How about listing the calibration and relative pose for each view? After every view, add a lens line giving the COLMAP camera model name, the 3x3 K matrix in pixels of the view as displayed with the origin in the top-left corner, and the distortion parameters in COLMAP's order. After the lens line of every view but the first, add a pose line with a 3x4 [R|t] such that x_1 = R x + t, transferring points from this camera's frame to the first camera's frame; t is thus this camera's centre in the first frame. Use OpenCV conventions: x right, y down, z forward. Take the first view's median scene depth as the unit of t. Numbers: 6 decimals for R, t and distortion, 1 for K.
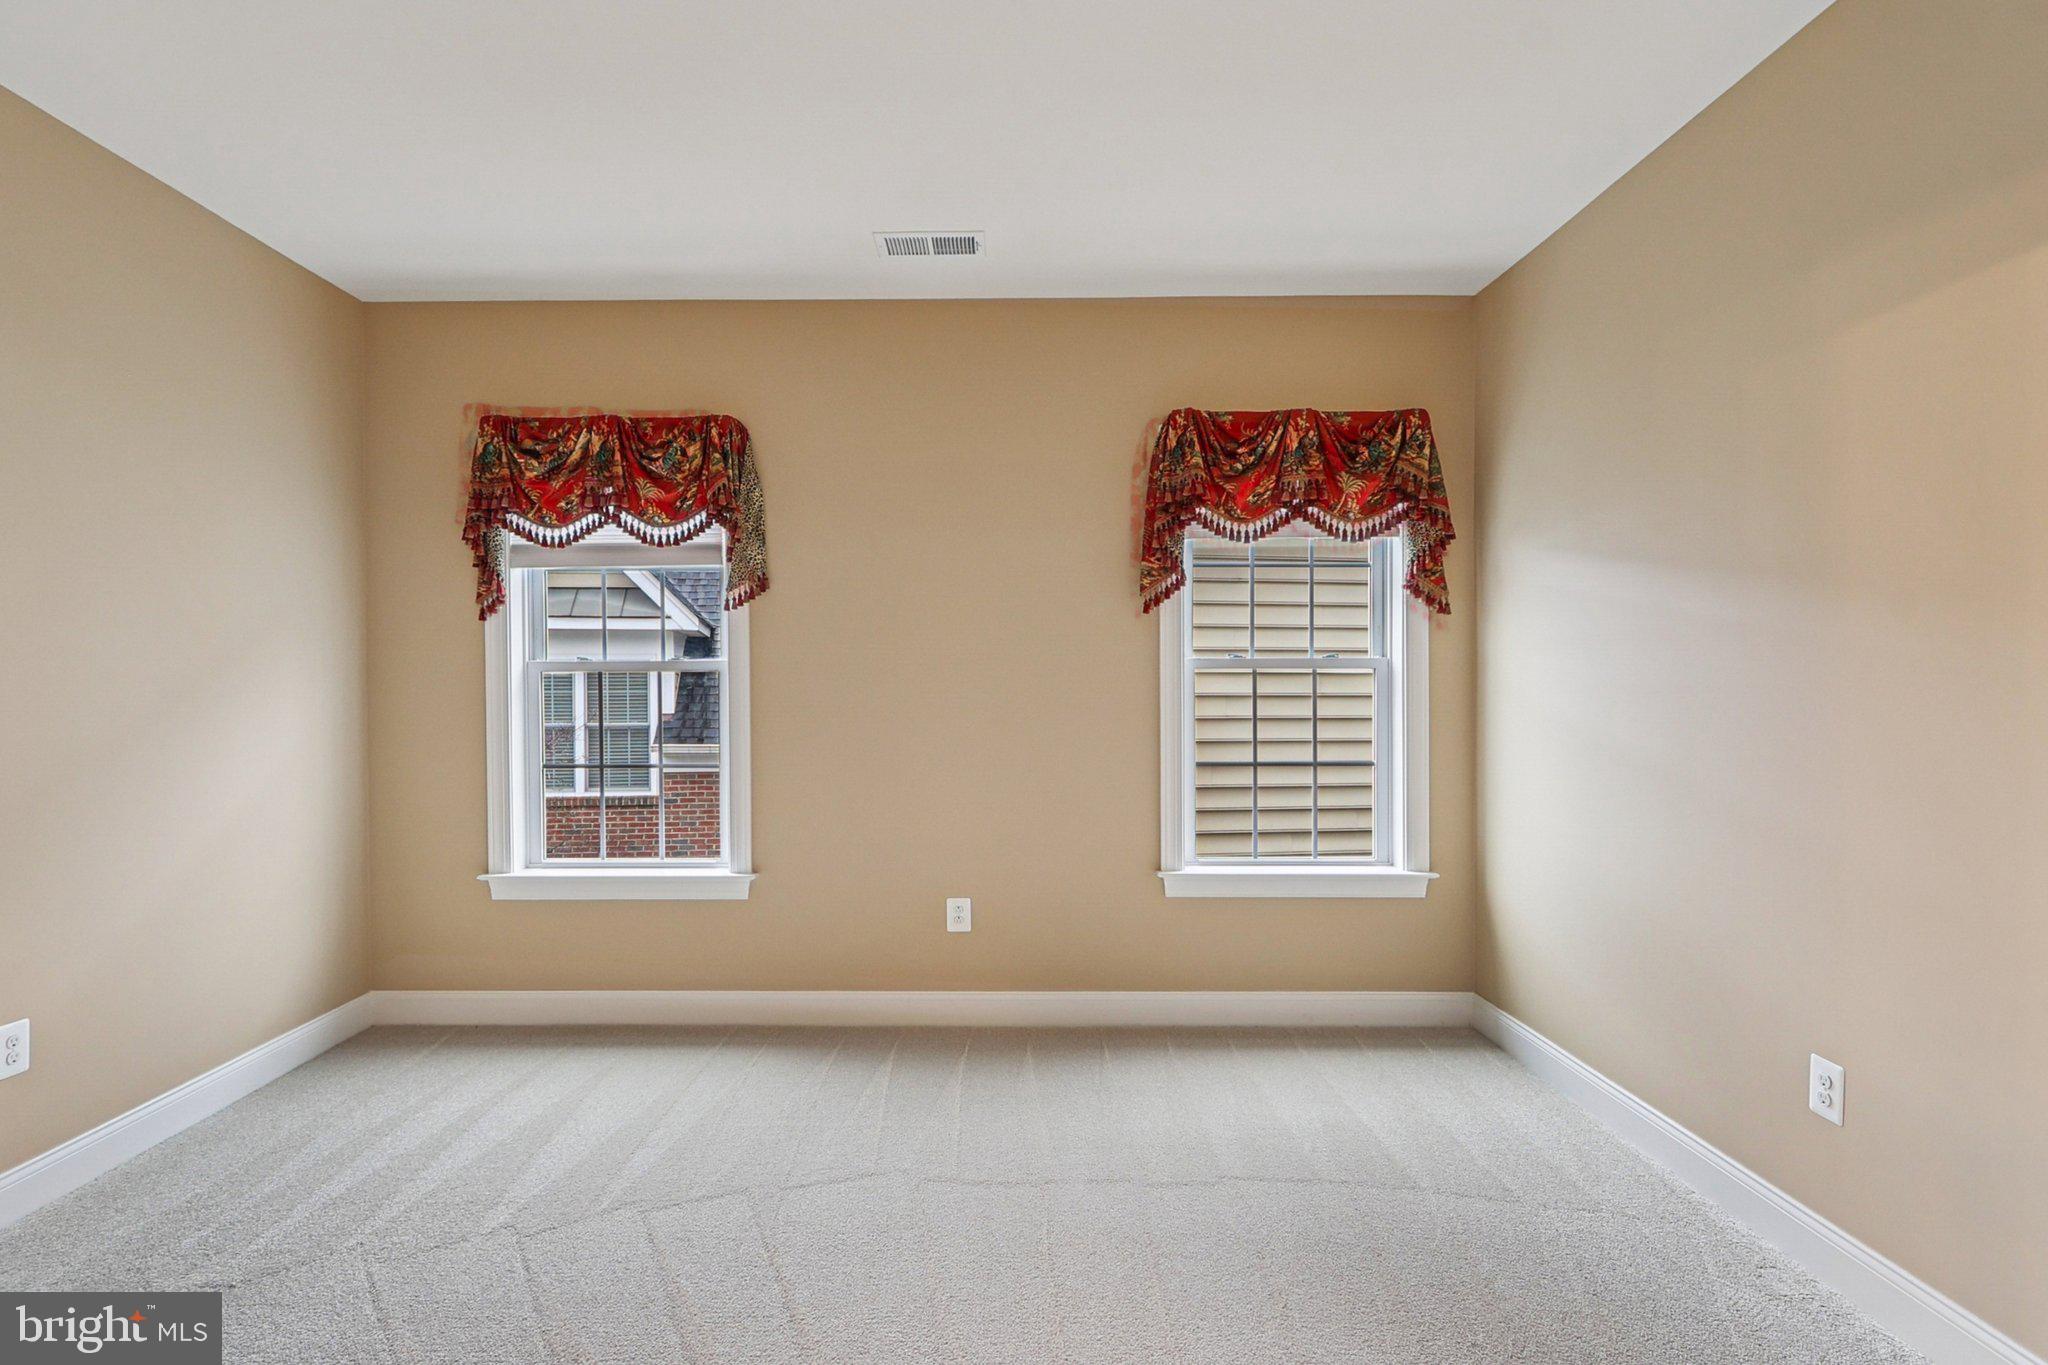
lens RADIAL K [[948.6, 0, 1002.6], [0, 948.6, 698.2], [0, 0, 1]] dist [0.007317, -0.001880]
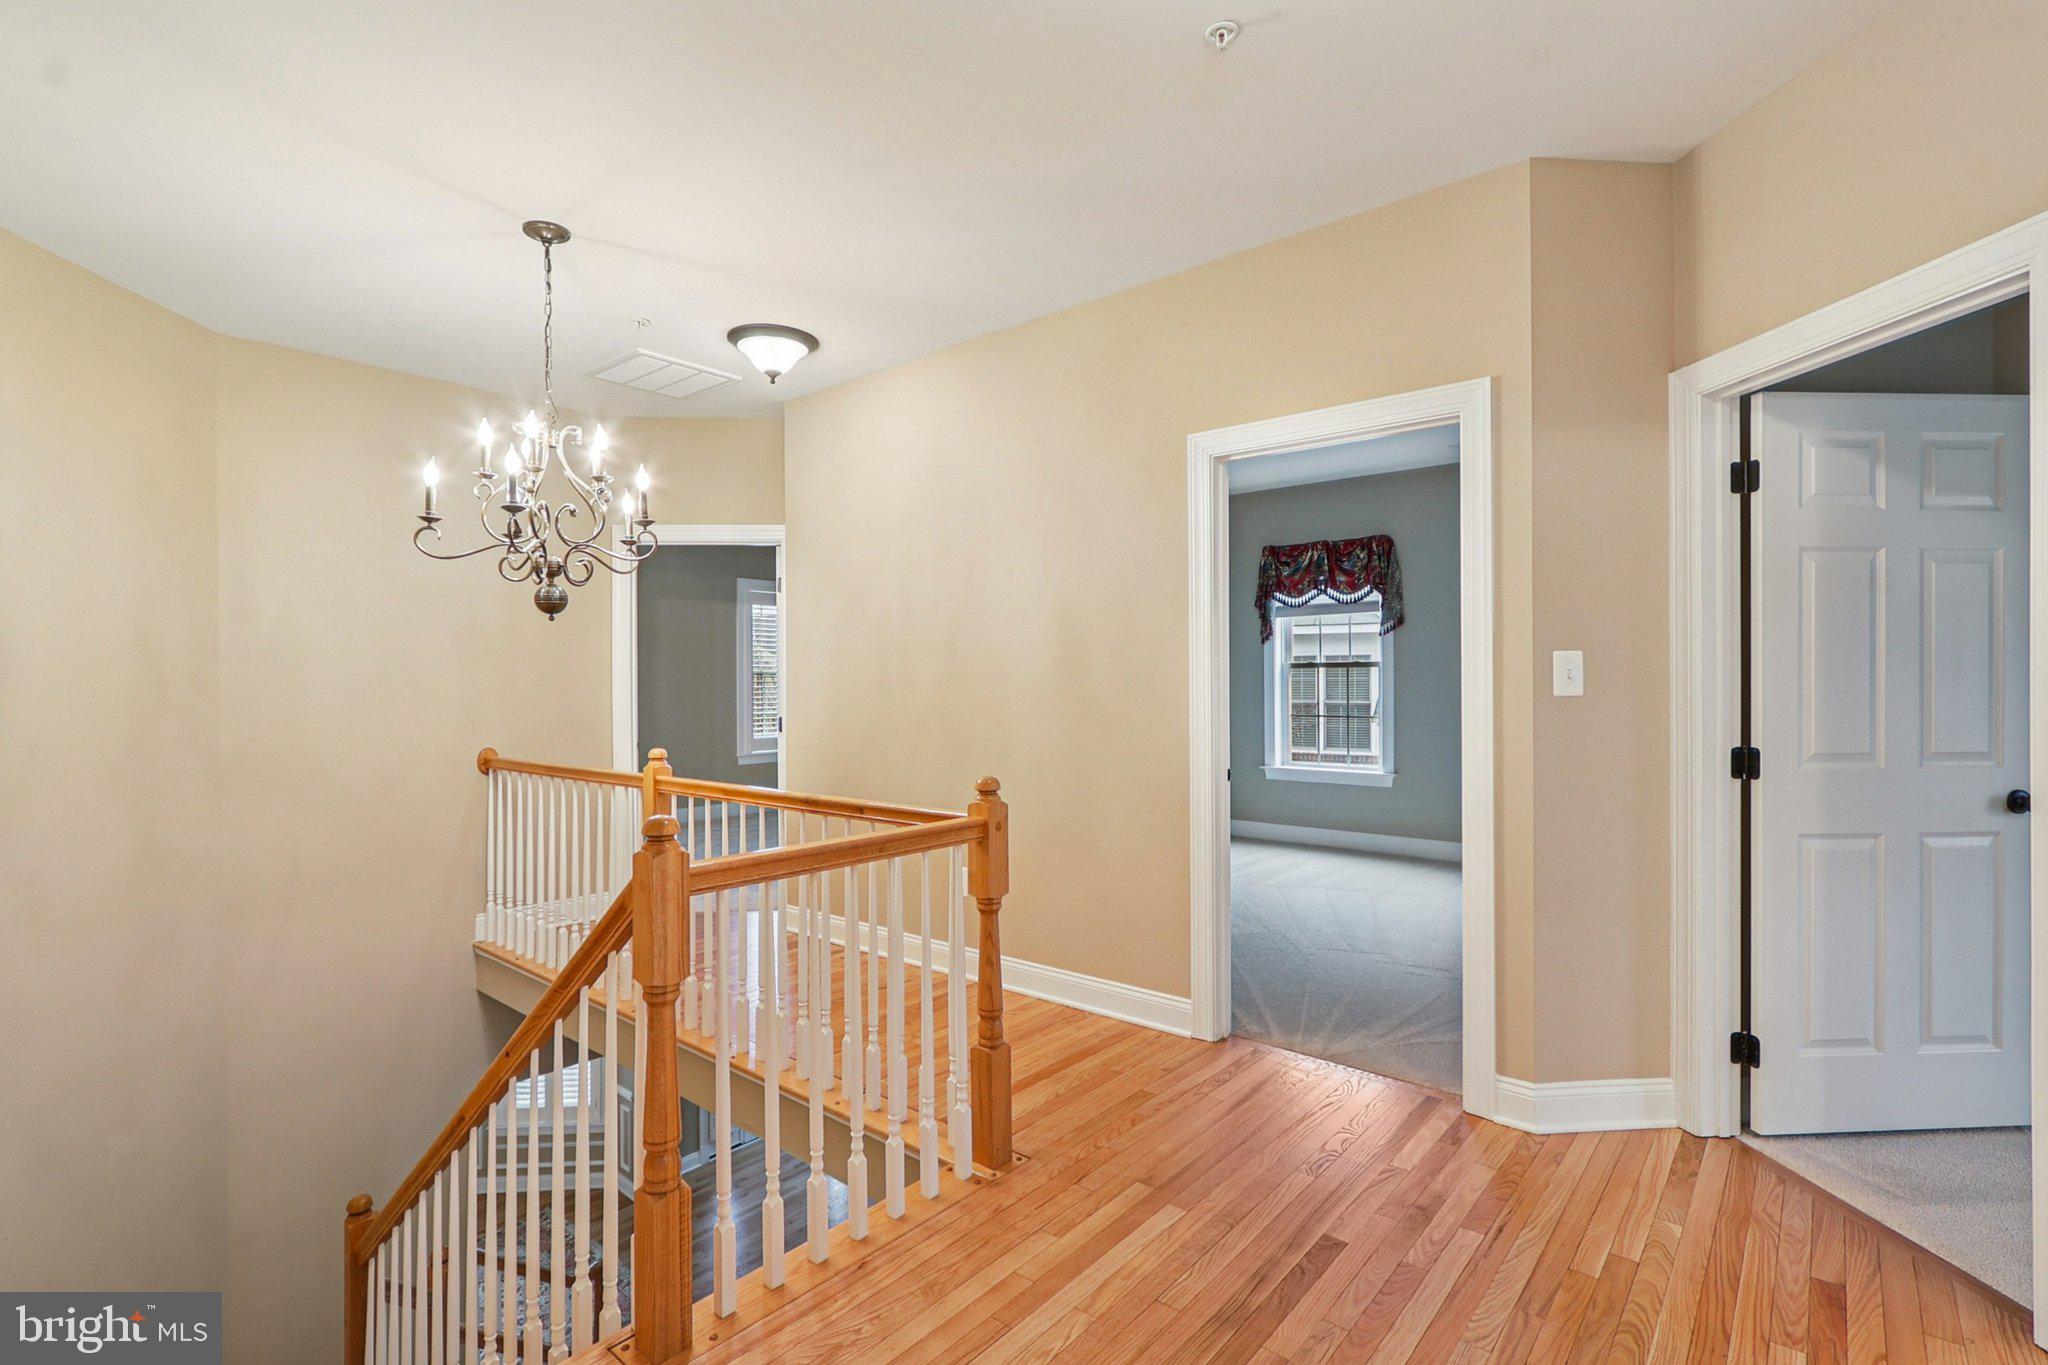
lens RADIAL K [[948.6, 0, 1003.0], [0, 948.6, 680.3], [0, 0, 1]] dist [0.007317, -0.001880]
pose [[0.750283, 0.003716, -0.661107, 0.412712], [-0.004644, 0.999989, 0.000350, 0.000837], [0.661101, 0.002807, 0.750292, -0.962776]]
